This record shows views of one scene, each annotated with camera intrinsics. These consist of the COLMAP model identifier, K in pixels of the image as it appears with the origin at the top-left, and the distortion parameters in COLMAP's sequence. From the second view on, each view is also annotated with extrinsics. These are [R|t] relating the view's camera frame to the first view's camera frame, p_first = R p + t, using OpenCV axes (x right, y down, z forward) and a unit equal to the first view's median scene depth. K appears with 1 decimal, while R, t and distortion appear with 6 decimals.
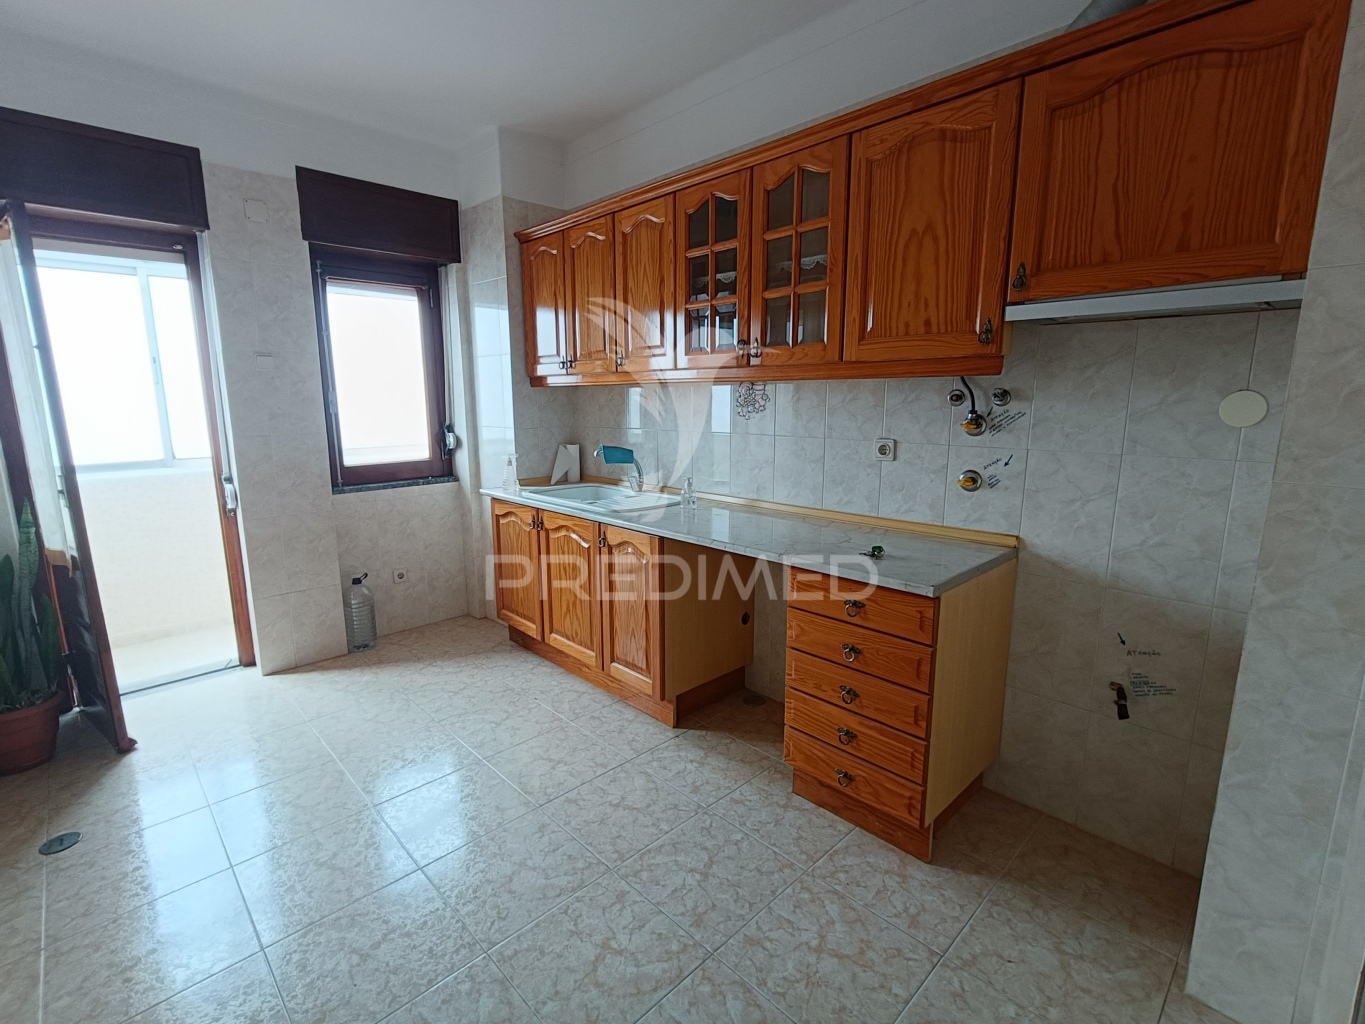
lens RADIAL K [[638.5, 0, 666.2], [0, 638.5, 513.4], [0, 0, 1]] dist [-0.004526, 0.004497]
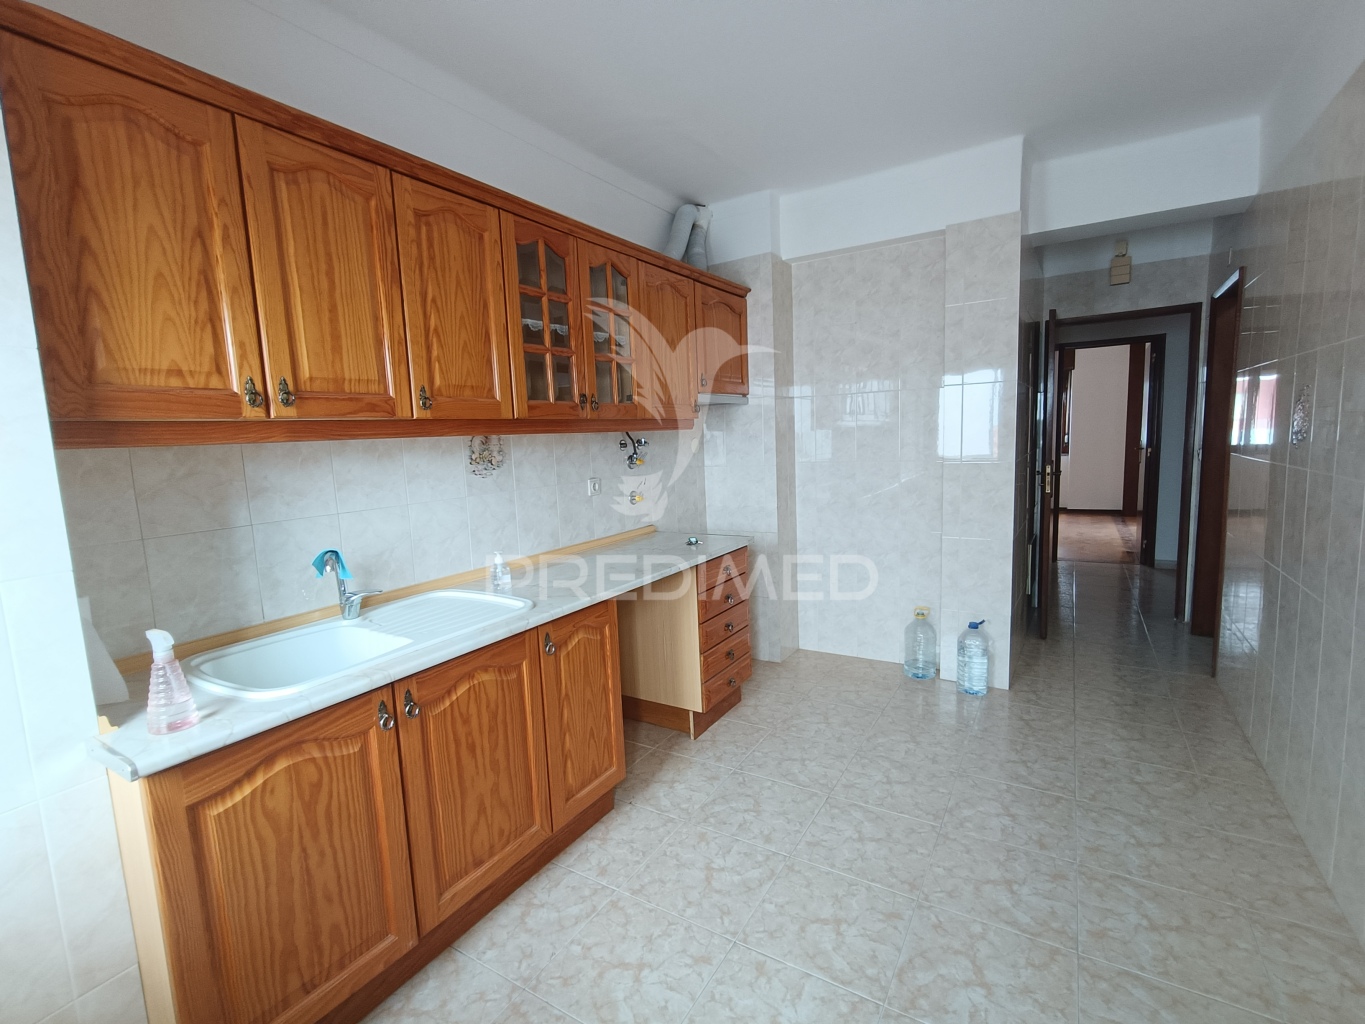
lens RADIAL K [[638.5, 0, 679.5], [0, 638.5, 513.1], [0, 0, 1]] dist [-0.004526, 0.004497]
pose [[-0.264739, -0.100129, 0.959108, -0.929548], [0.218104, 0.962604, 0.160697, -0.212918], [-0.939332, 0.251728, -0.233000, 1.121420]]
